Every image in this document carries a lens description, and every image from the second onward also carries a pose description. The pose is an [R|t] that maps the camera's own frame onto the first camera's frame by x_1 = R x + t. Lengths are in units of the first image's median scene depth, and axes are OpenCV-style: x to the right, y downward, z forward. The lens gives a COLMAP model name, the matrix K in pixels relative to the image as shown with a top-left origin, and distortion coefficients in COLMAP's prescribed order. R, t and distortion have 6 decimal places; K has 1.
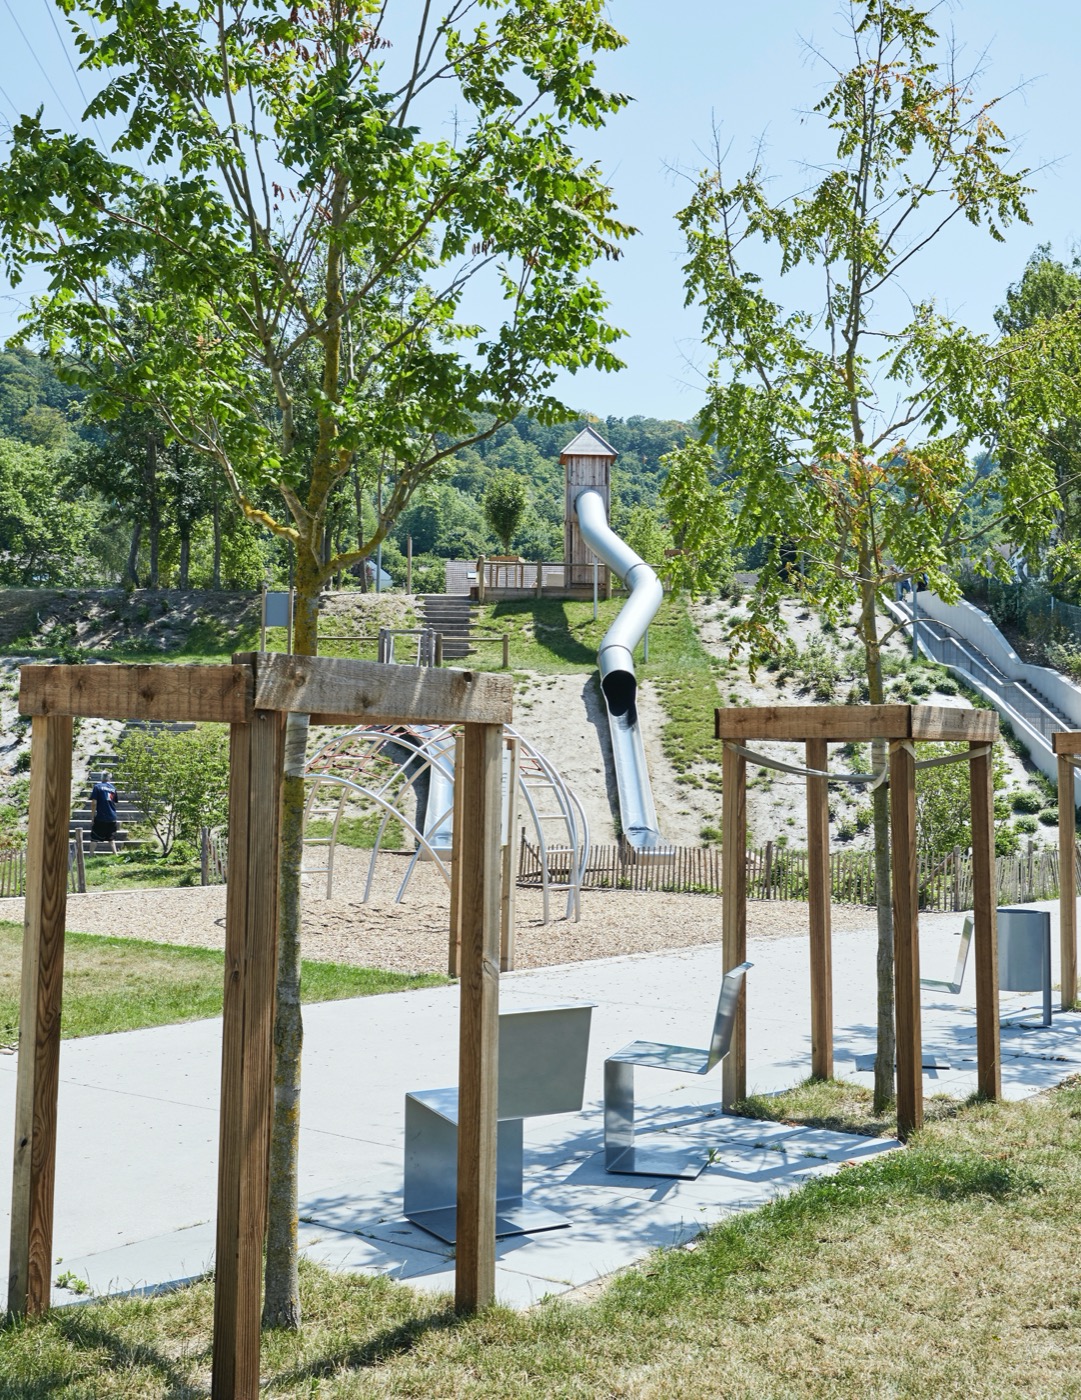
lens RADIAL K [[1529.3, 0, 540.5], [0, 1529.3, 700.0], [0, 0, 1]] dist [0.012887, 0.006411]
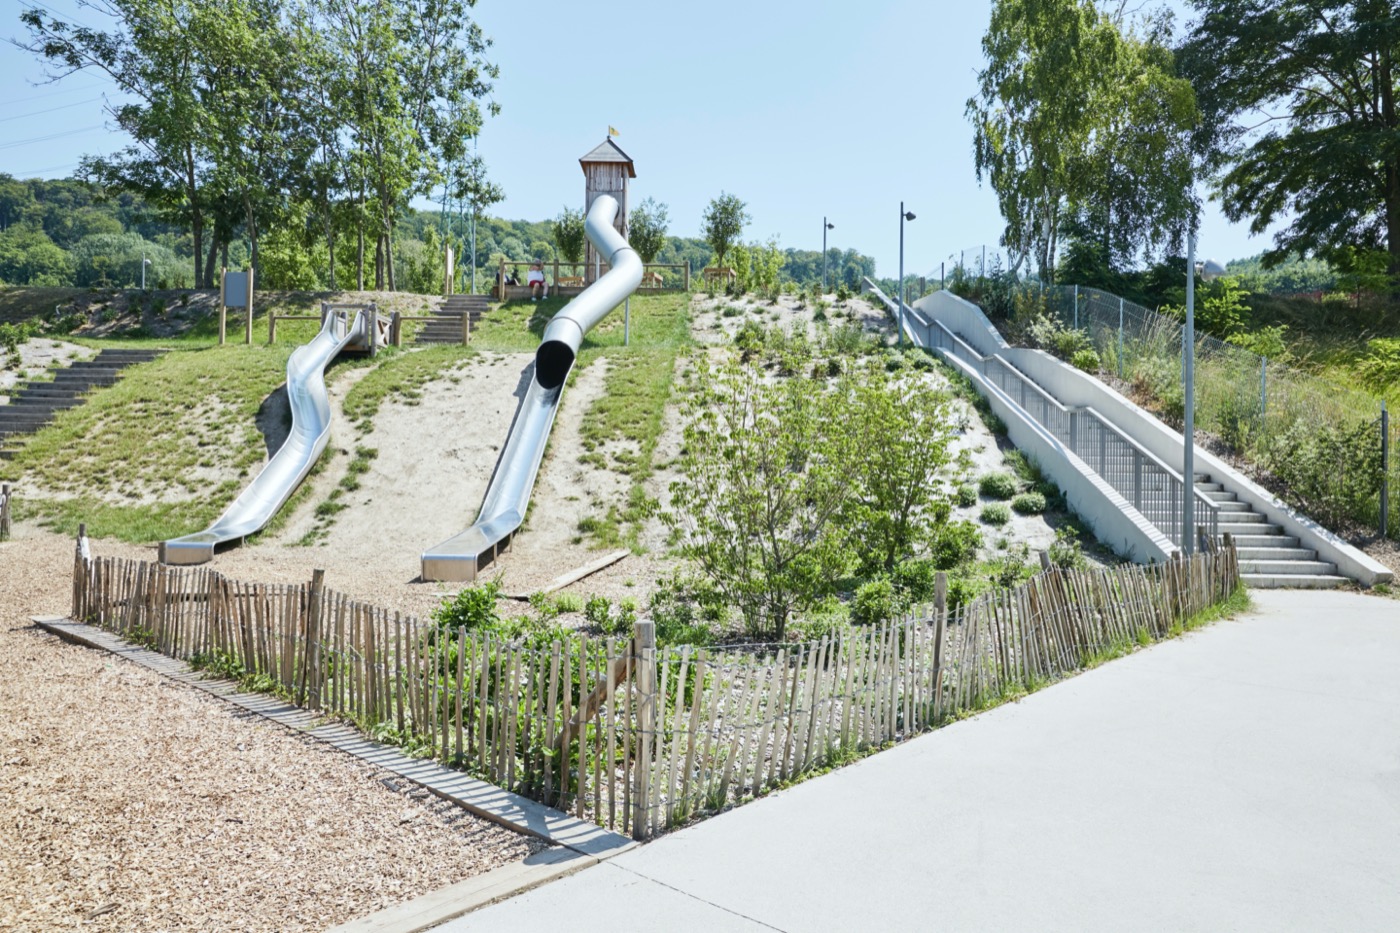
lens RADIAL K [[953.9, 0, 700.0], [0, 953.9, 466.5], [0, 0, 1]] dist [-0.046617, 0.073236]
pose [[0.999419, 0.002744, -0.033960, 0.145787], [-0.001381, 0.999195, 0.040093, 0.030052], [0.034042, -0.040023, 0.998619, 0.406702]]
